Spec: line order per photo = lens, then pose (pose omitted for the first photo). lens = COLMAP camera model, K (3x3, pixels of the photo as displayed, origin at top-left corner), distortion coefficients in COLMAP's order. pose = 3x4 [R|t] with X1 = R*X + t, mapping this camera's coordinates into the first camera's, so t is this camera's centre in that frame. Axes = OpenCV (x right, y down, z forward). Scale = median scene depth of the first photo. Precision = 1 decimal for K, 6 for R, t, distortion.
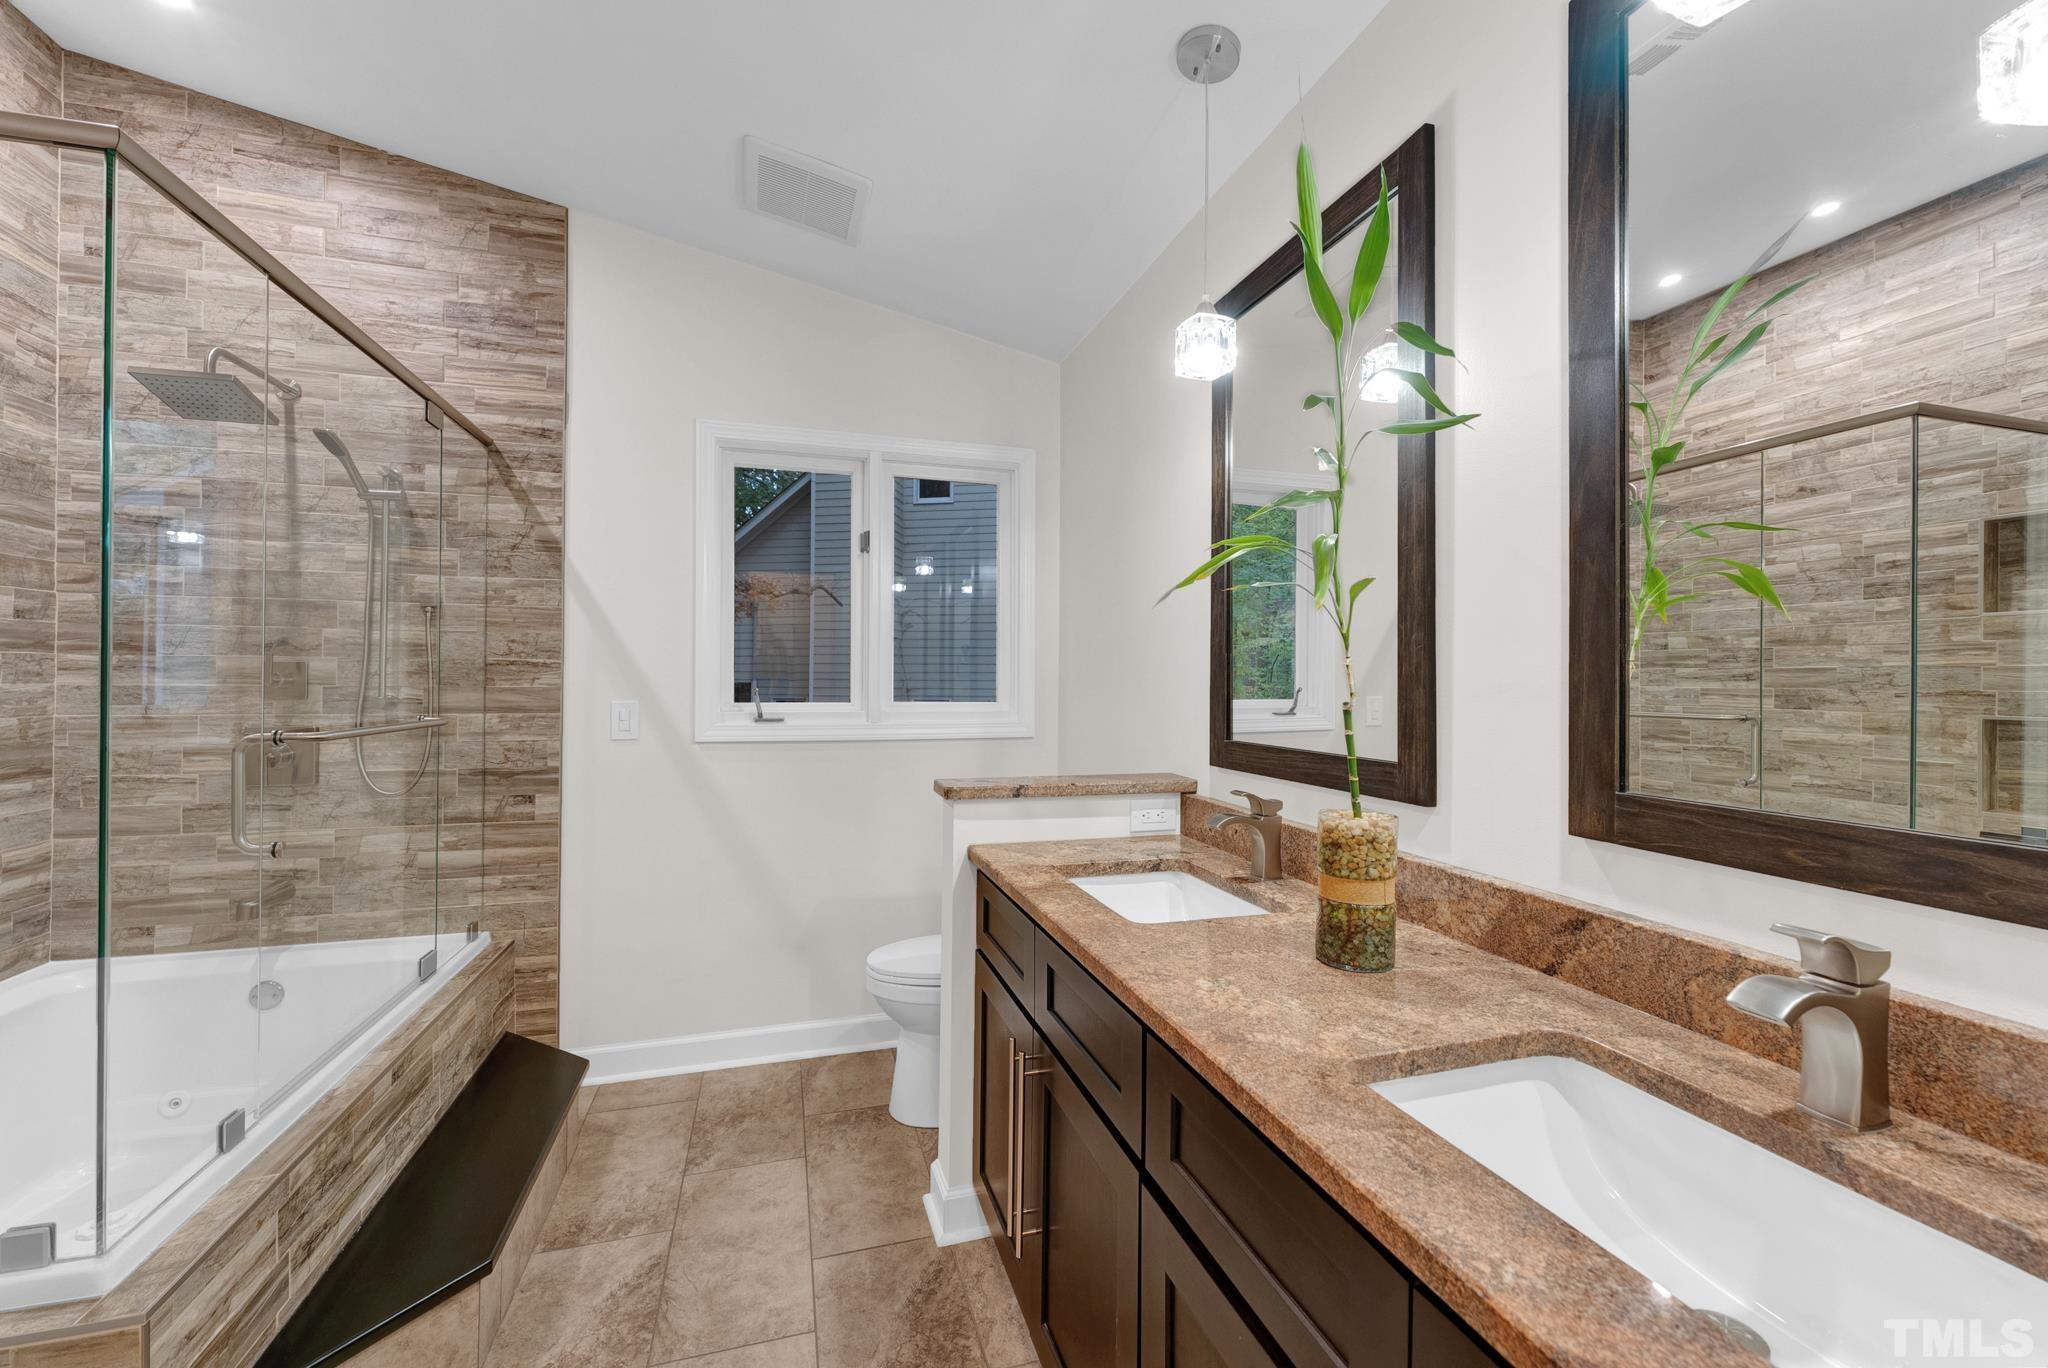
lens RADIAL K [[840.6, 0, 1024.0], [0, 840.6, 684.0], [0, 0, 1]] dist [-0.000178, 0.000021]
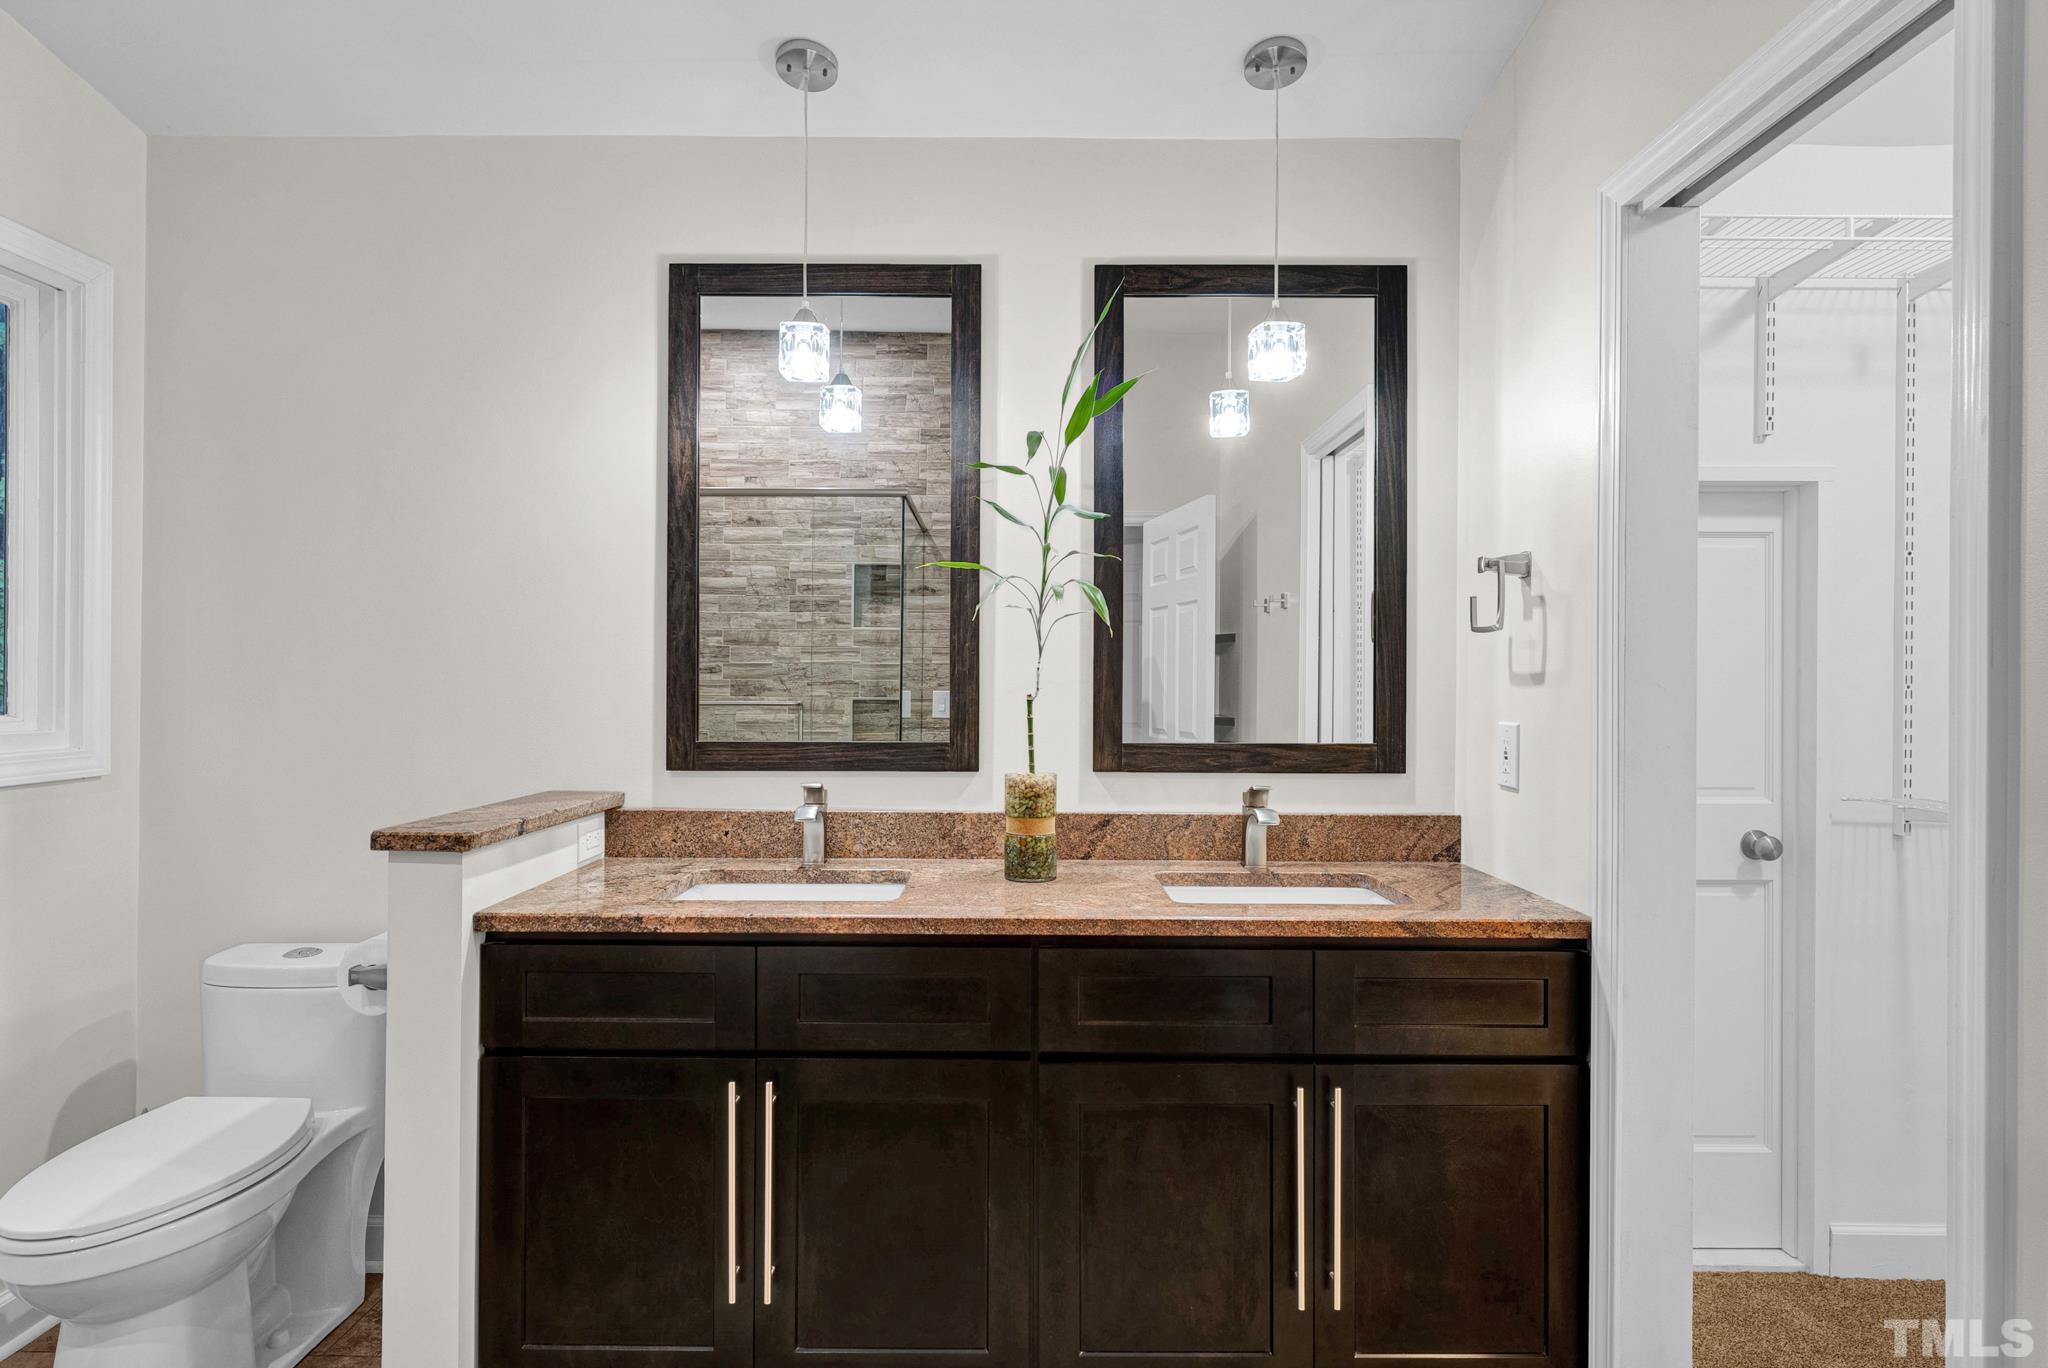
lens RADIAL K [[1015.9, 0, 1025.5], [0, 1015.9, 727.6], [0, 0, 1]] dist [-0.003031, -0.000623]
pose [[0.280631, -0.053182, 0.958341, -0.466914], [0.002323, 0.998499, 0.054730, -0.005808], [-0.959813, -0.013133, 0.280333, 0.207338]]
